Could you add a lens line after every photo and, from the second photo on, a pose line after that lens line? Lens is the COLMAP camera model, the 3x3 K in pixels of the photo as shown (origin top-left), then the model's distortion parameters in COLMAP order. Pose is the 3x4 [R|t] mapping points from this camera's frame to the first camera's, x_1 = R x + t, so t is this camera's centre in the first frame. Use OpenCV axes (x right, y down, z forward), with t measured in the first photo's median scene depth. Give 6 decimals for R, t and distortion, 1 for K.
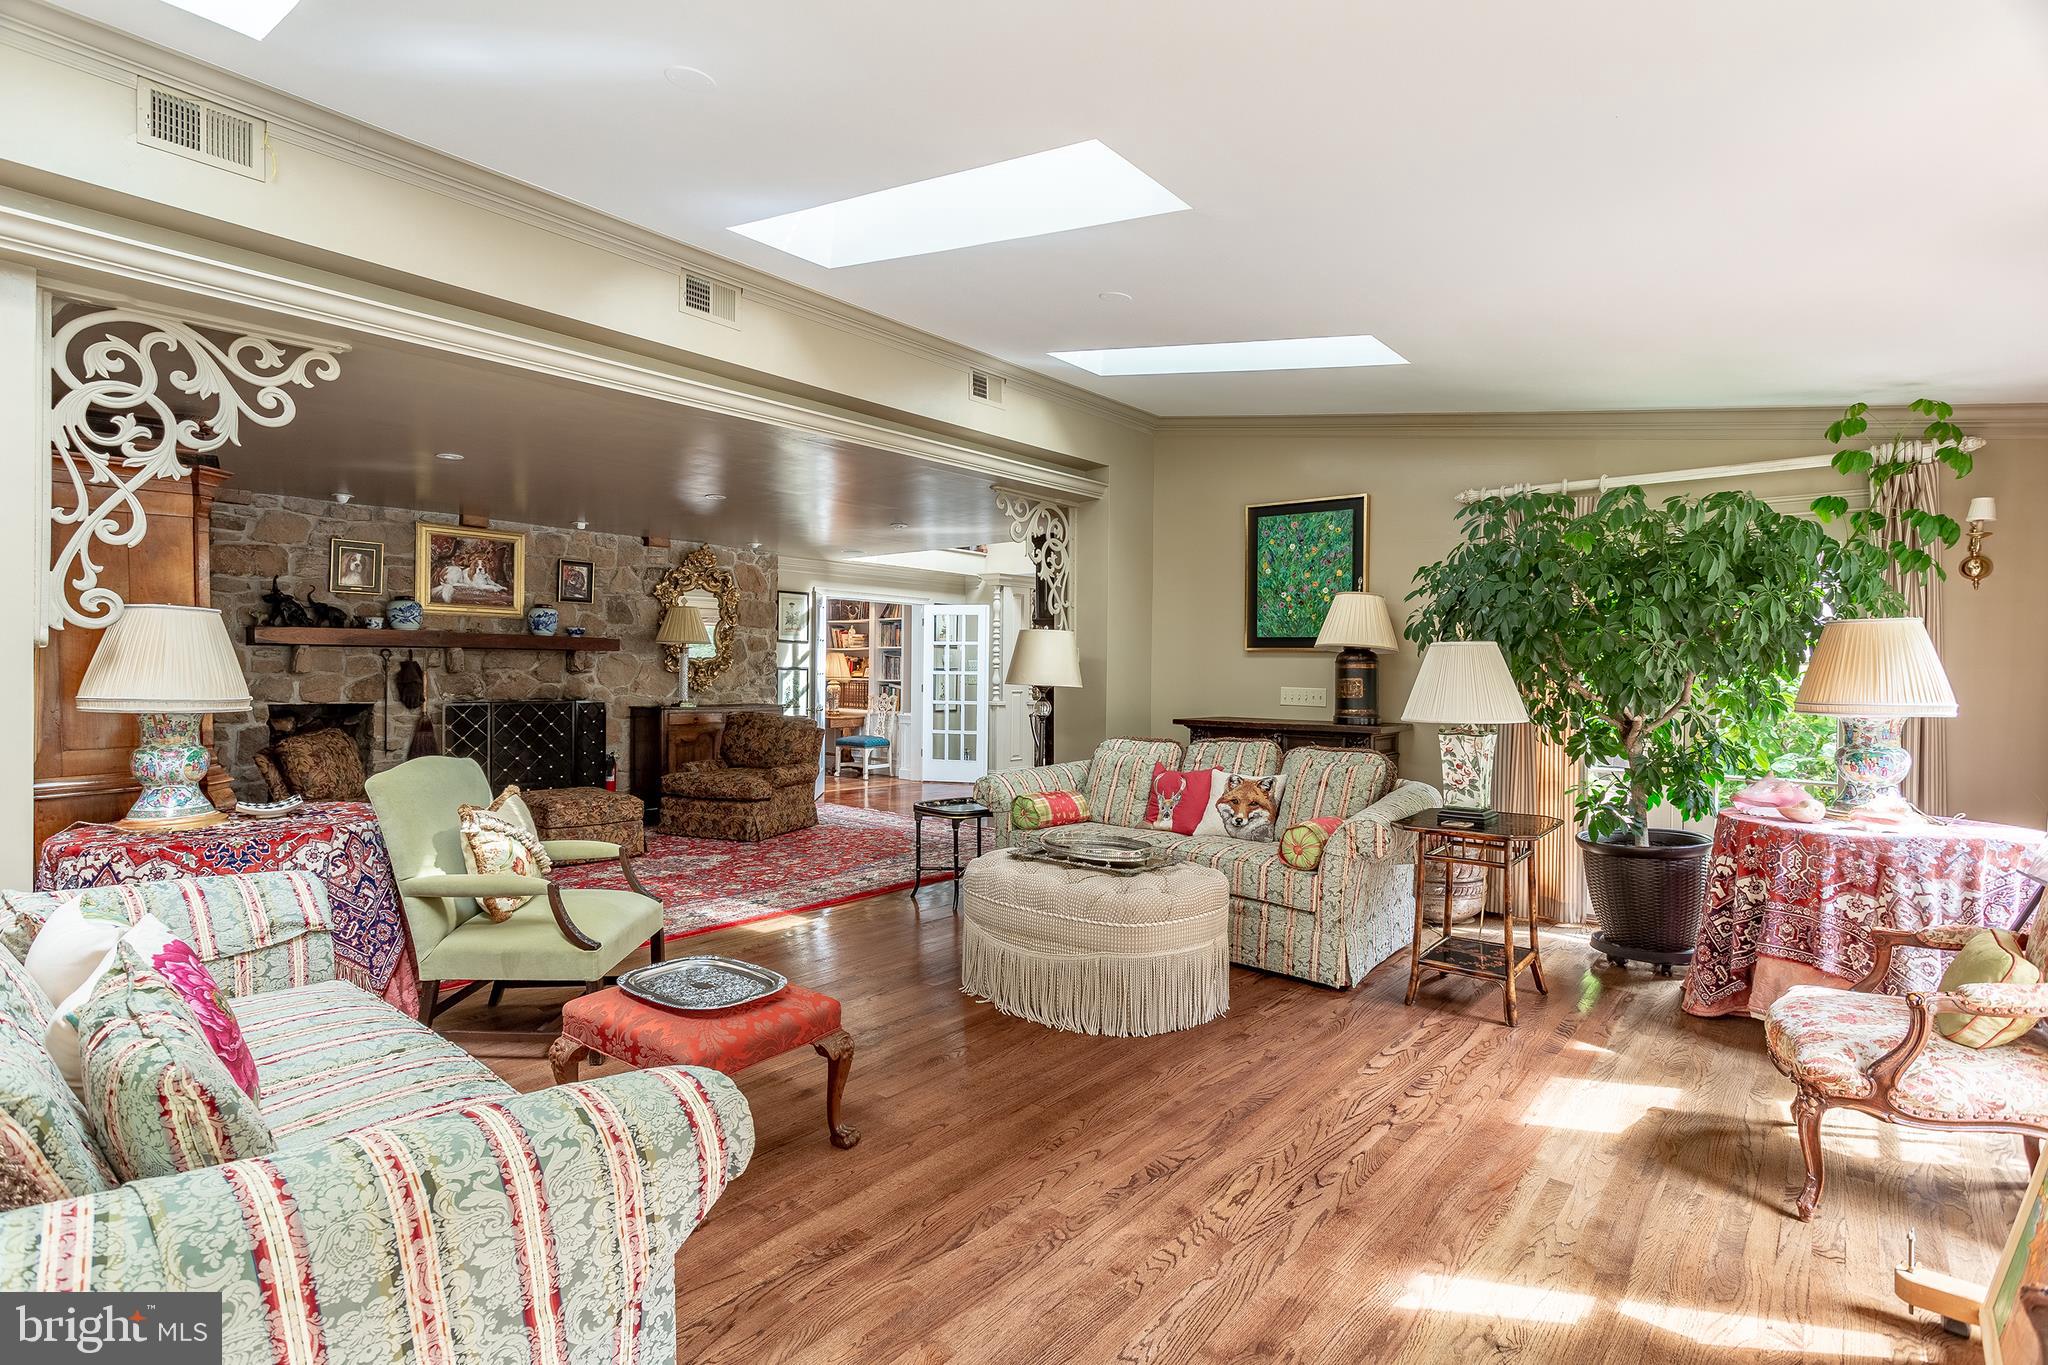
lens RADIAL K [[988.7, 0, 1024.8], [0, 988.7, 673.5], [0, 0, 1]] dist [-0.003054, -0.000200]
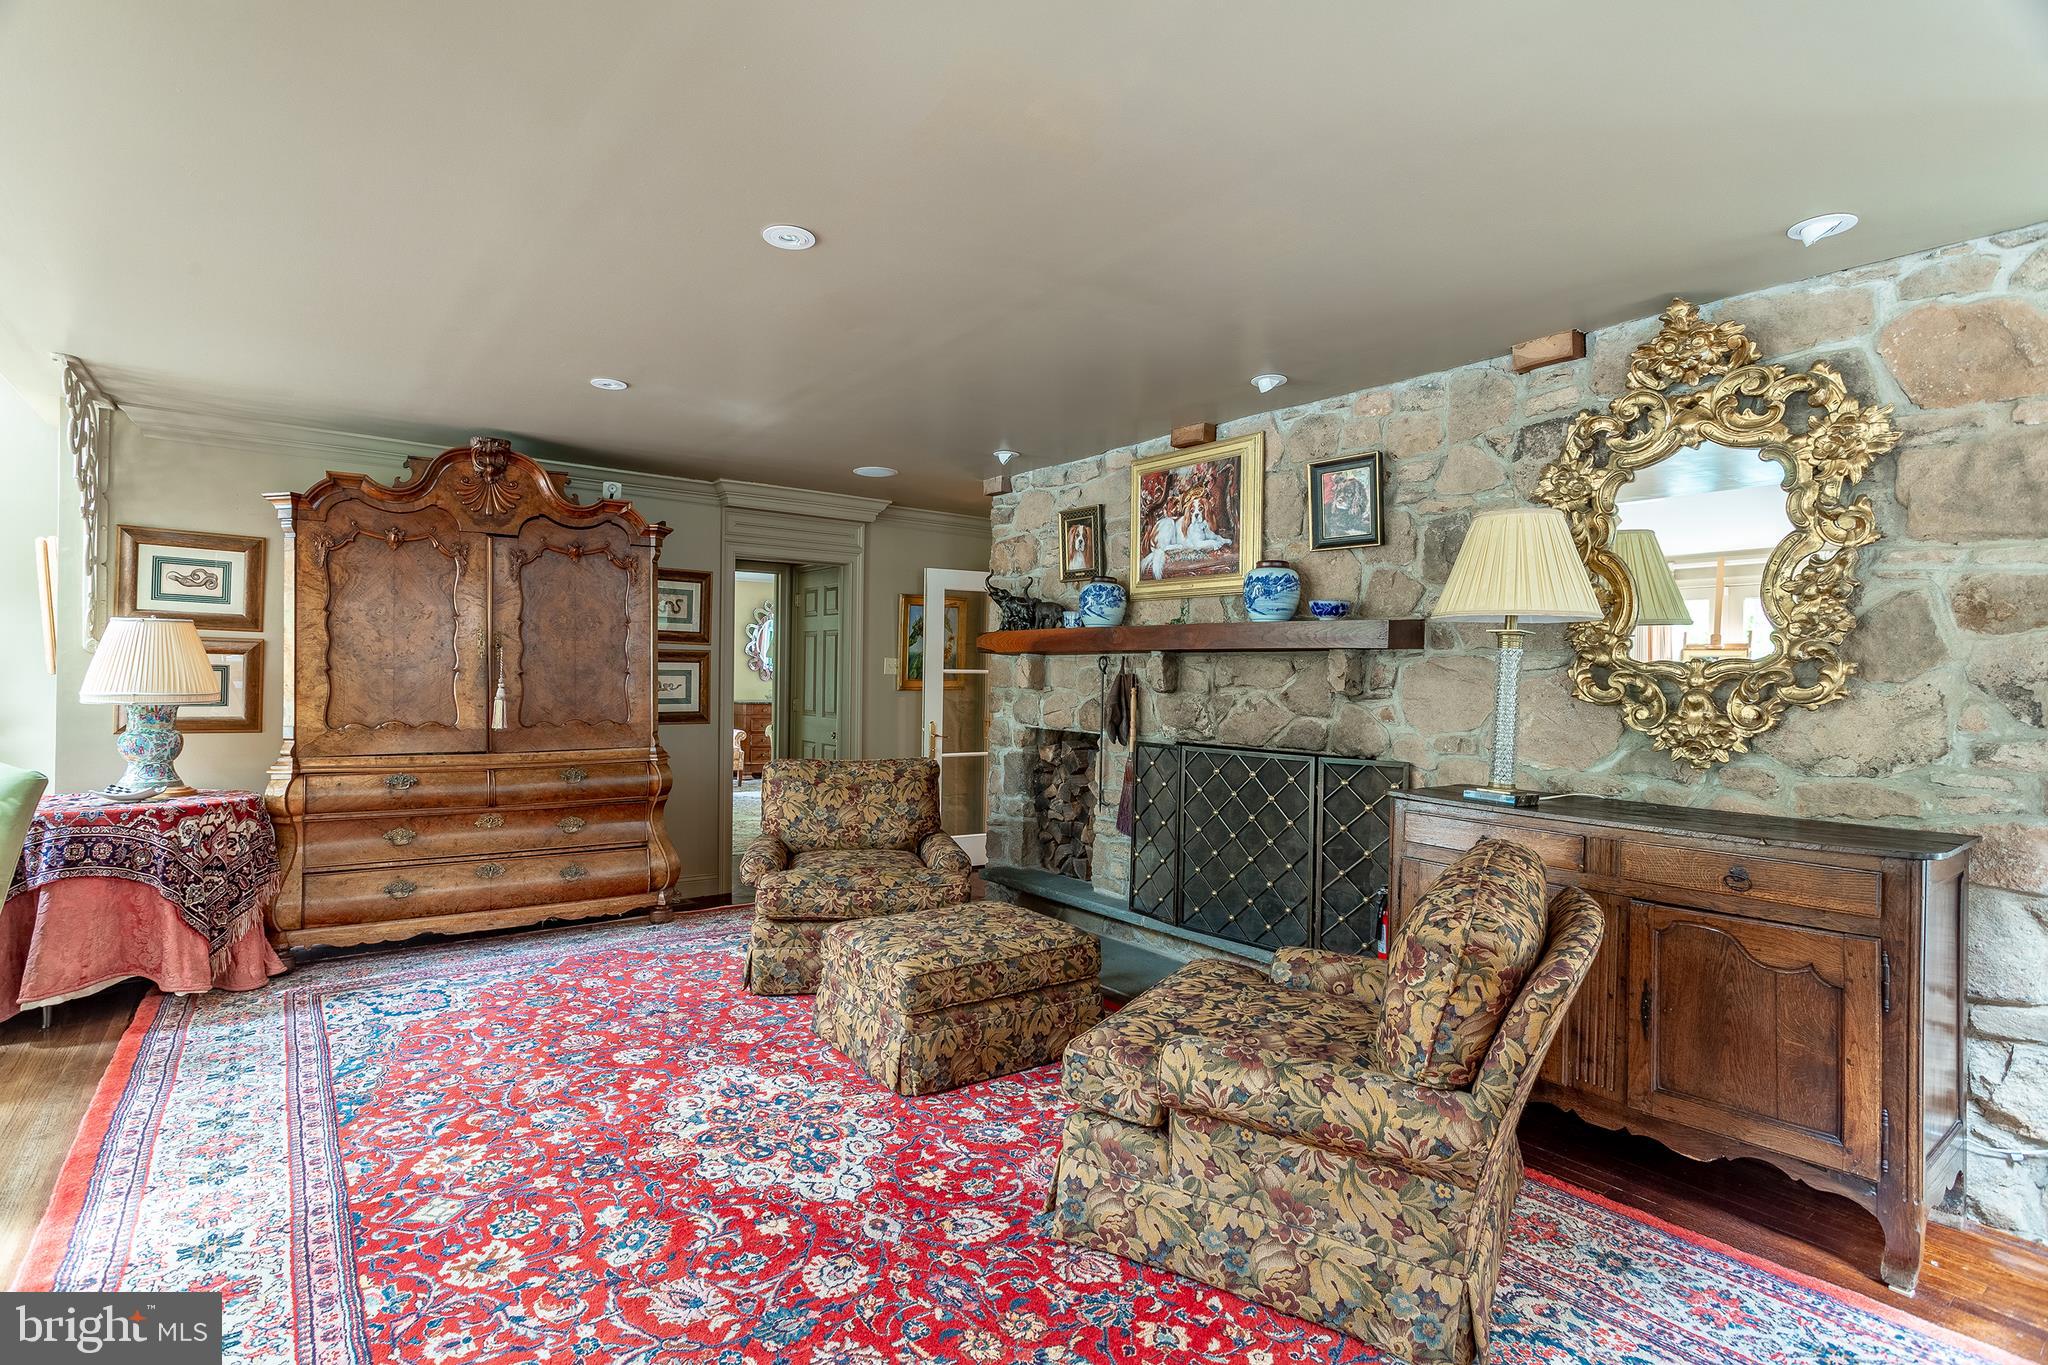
lens RADIAL K [[988.7, 0, 1025.2], [0, 988.7, 676.6], [0, 0, 1]] dist [-0.003054, -0.000200]
pose [[-0.217729, -0.011202, -0.975945, 0.036030], [-0.023221, 0.999711, -0.006294, -0.004733], [0.975733, 0.021292, -0.217926, 1.018389]]
